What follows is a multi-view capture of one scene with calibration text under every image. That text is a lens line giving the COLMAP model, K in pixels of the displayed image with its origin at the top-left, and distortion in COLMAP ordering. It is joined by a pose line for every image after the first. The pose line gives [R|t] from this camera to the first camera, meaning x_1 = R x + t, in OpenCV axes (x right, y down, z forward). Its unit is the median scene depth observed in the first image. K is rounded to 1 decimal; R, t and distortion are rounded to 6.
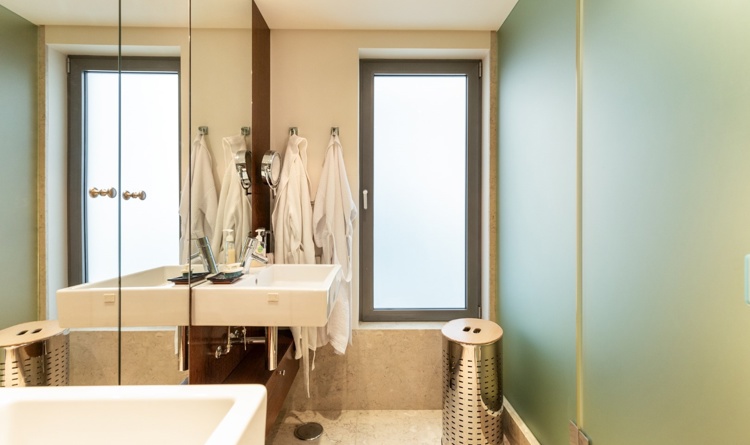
lens RADIAL K [[343.8, 0, 375.7], [0, 343.8, 215.0], [0, 0, 1]] dist [0.006249, -0.000846]
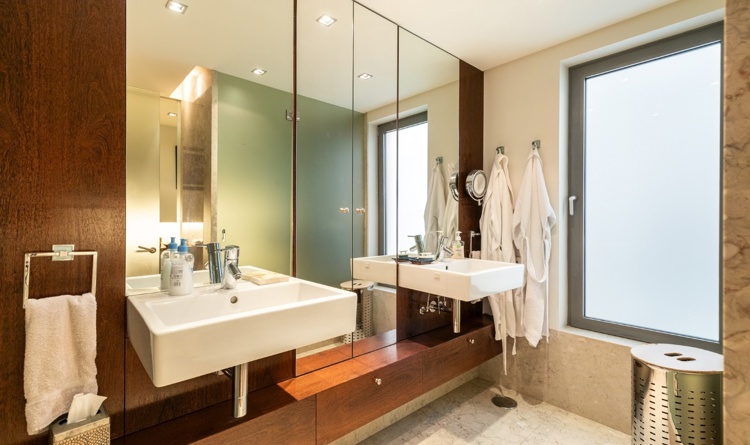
lens RADIAL K [[343.8, 0, 370.0], [0, 343.8, 218.0], [0, 0, 1]] dist [0.006249, -0.000846]
pose [[0.646127, -0.003445, -0.763222, 0.389345], [-0.000021, 0.999990, -0.004532, -0.004234], [0.763230, 0.002944, 0.646120, -0.117009]]
